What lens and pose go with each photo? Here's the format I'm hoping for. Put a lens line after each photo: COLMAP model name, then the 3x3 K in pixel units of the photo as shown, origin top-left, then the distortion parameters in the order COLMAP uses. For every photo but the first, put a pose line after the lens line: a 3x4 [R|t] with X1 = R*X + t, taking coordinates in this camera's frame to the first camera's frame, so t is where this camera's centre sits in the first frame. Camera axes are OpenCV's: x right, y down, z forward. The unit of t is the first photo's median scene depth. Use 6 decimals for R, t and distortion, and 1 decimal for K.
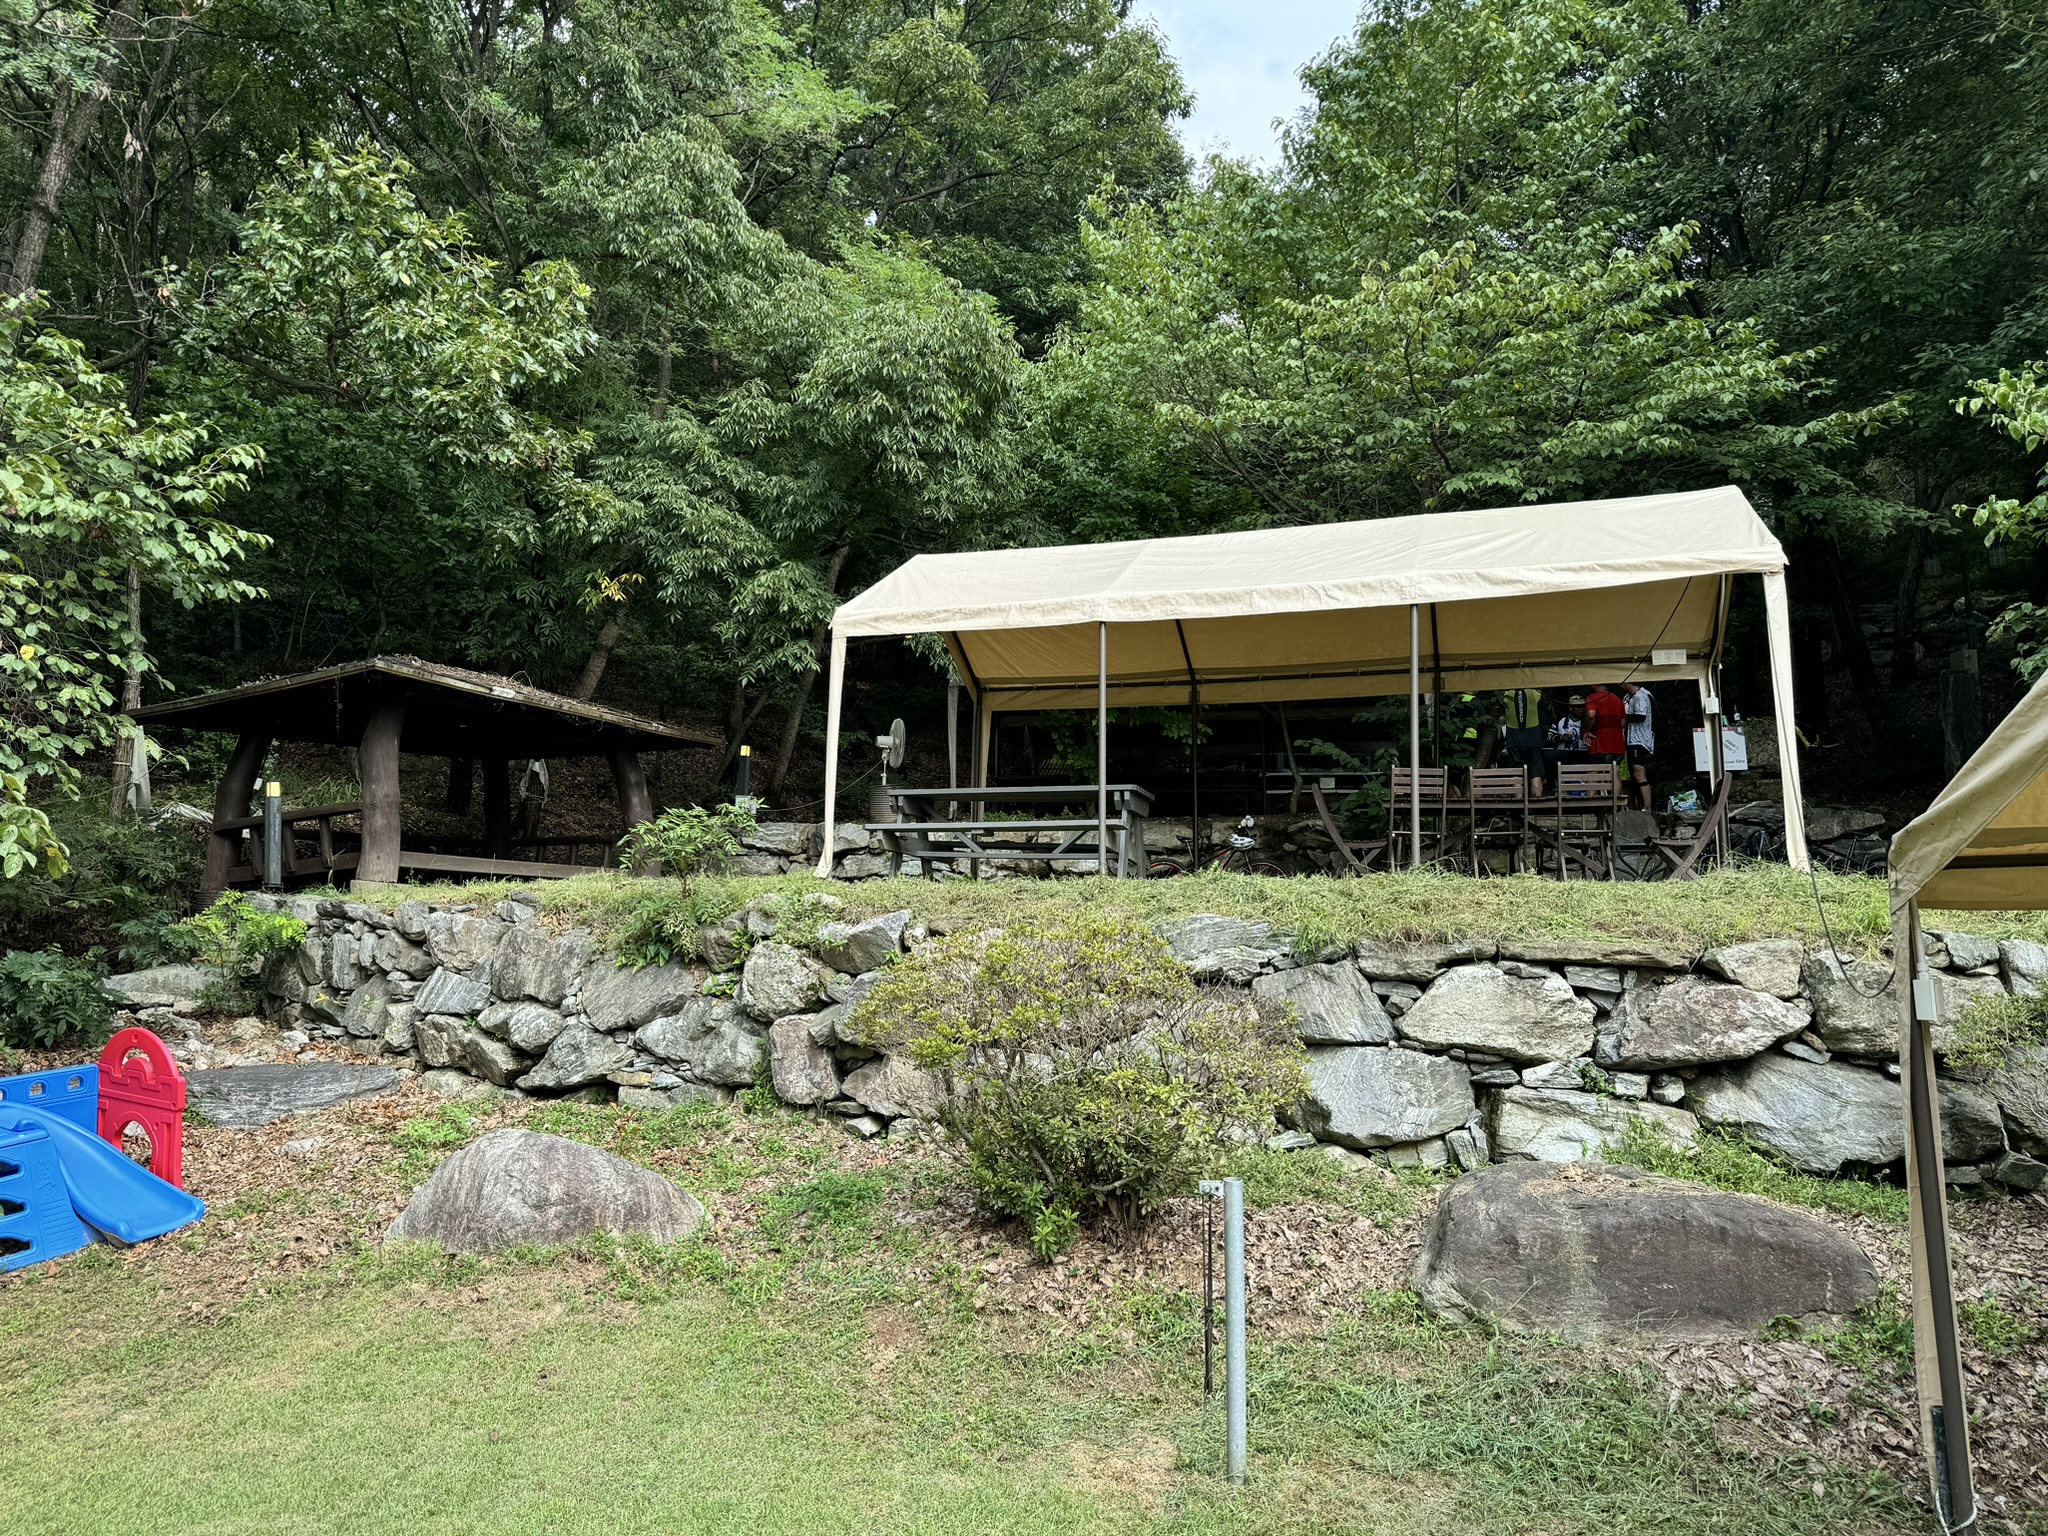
lens RADIAL K [[1488.1, 0, 1024.0], [0, 1488.1, 768.0], [0, 0, 1]] dist [0.002461, -0.003064]
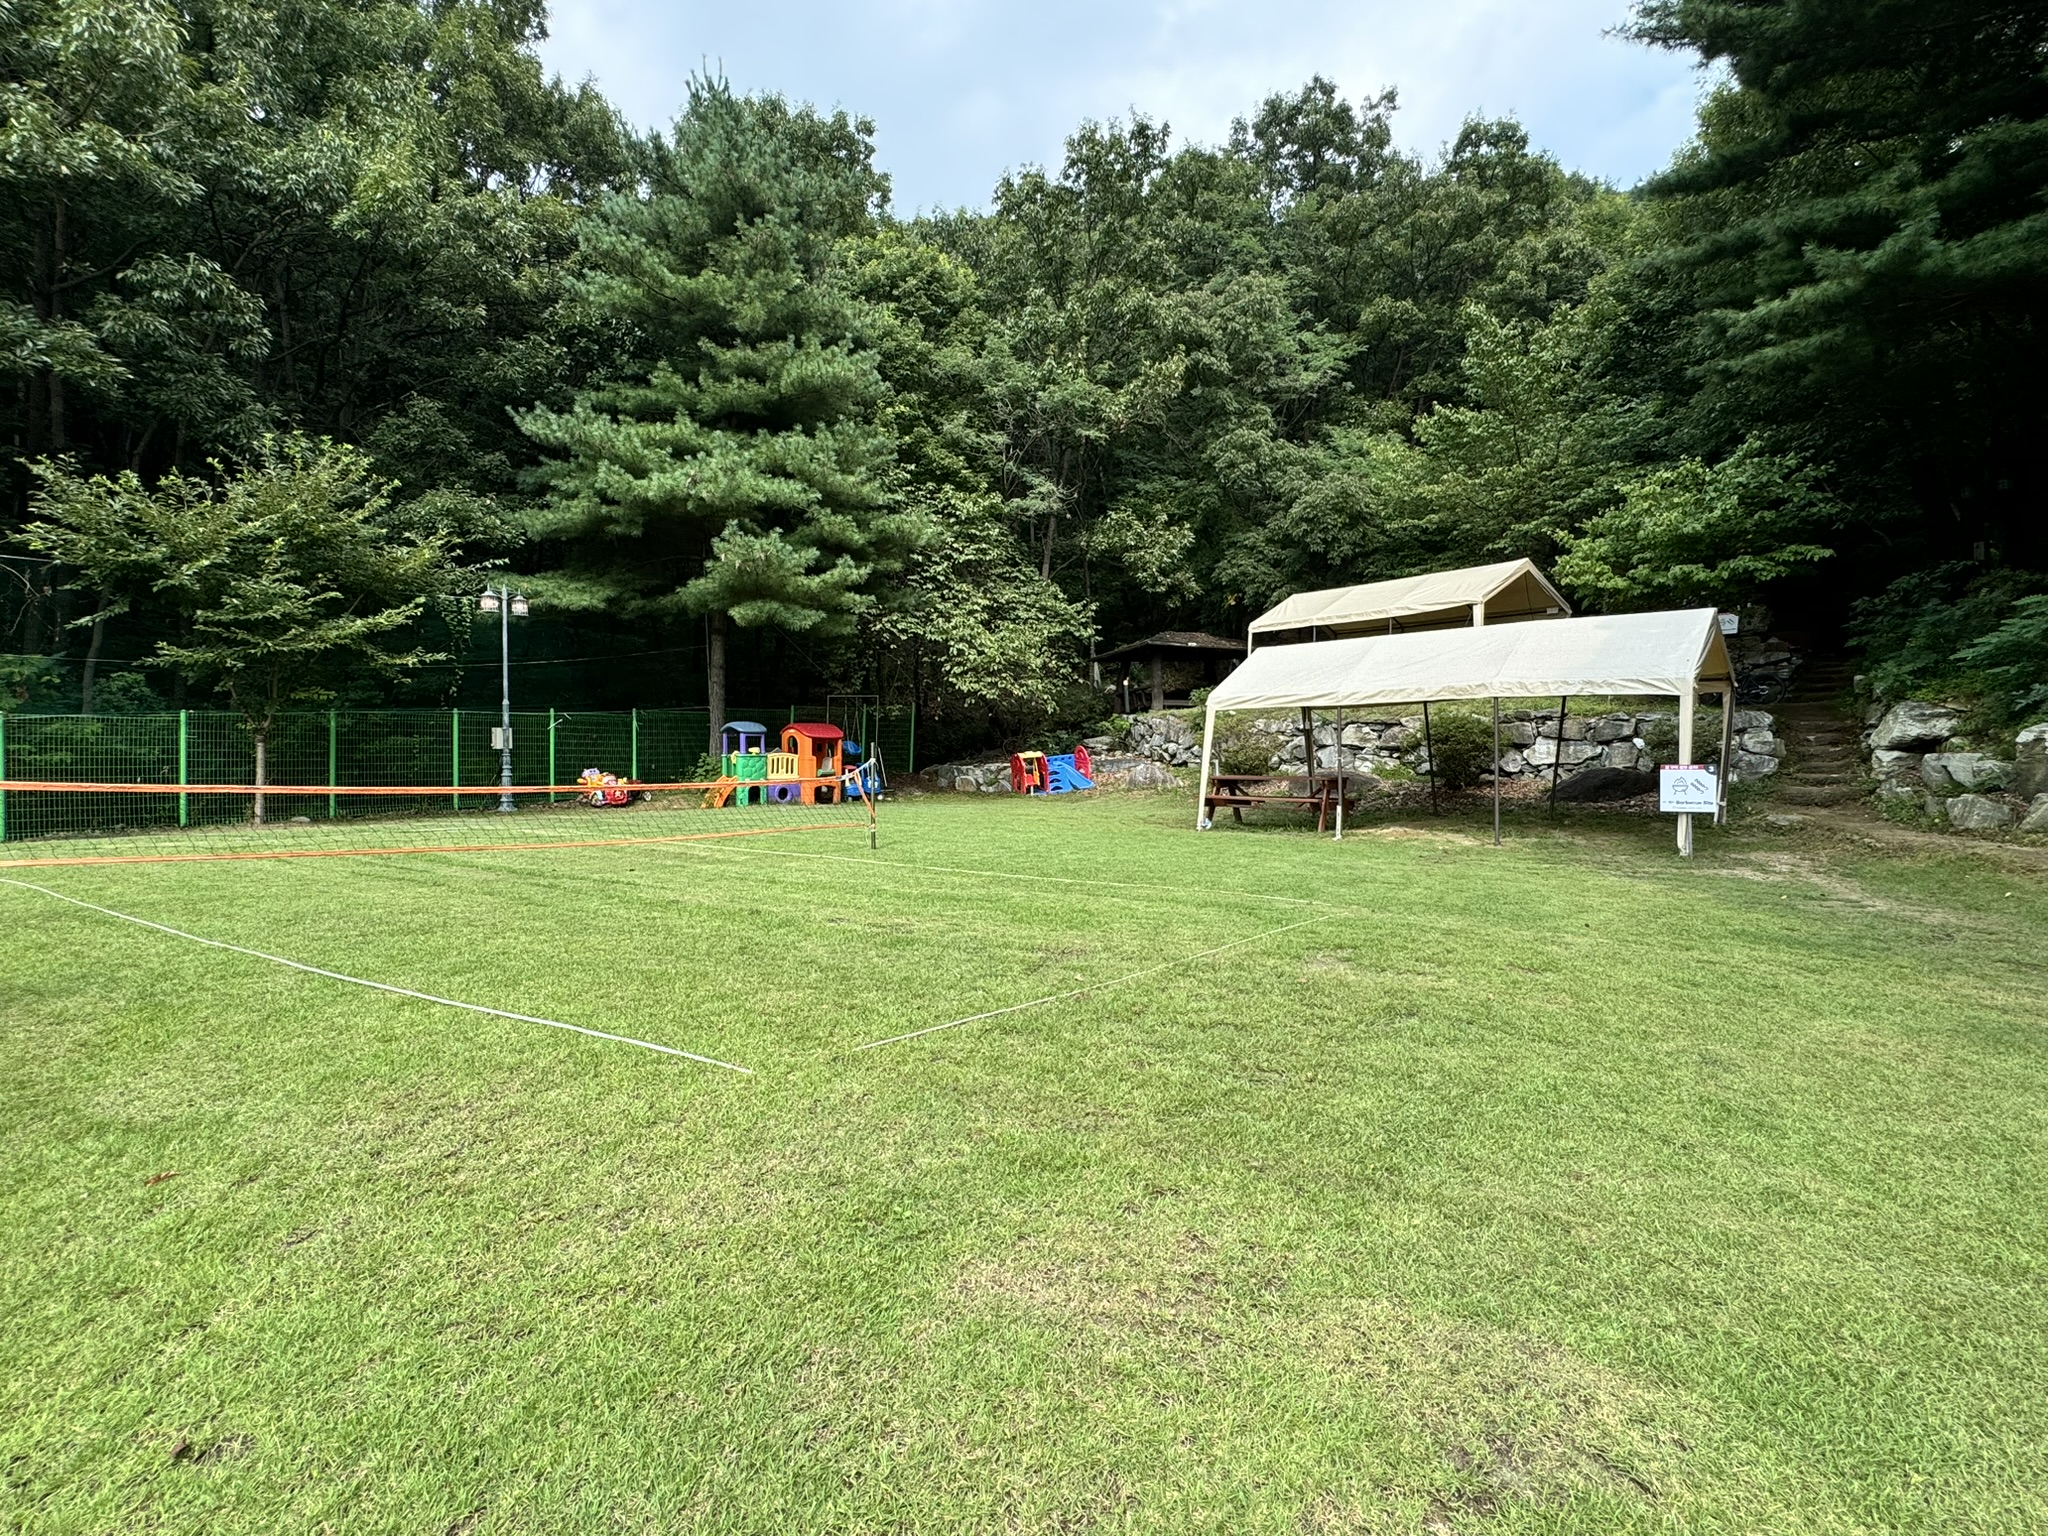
lens RADIAL K [[1015.3, 0, 1024.0], [0, 1015.3, 768.0], [0, 0, 1]] dist [0.000039, -0.000004]
pose [[0.780760, -0.004492, -0.624815, 0.869635], [0.099922, 0.988002, 0.117757, -0.104202], [0.616790, -0.154373, 0.771842, -1.082835]]
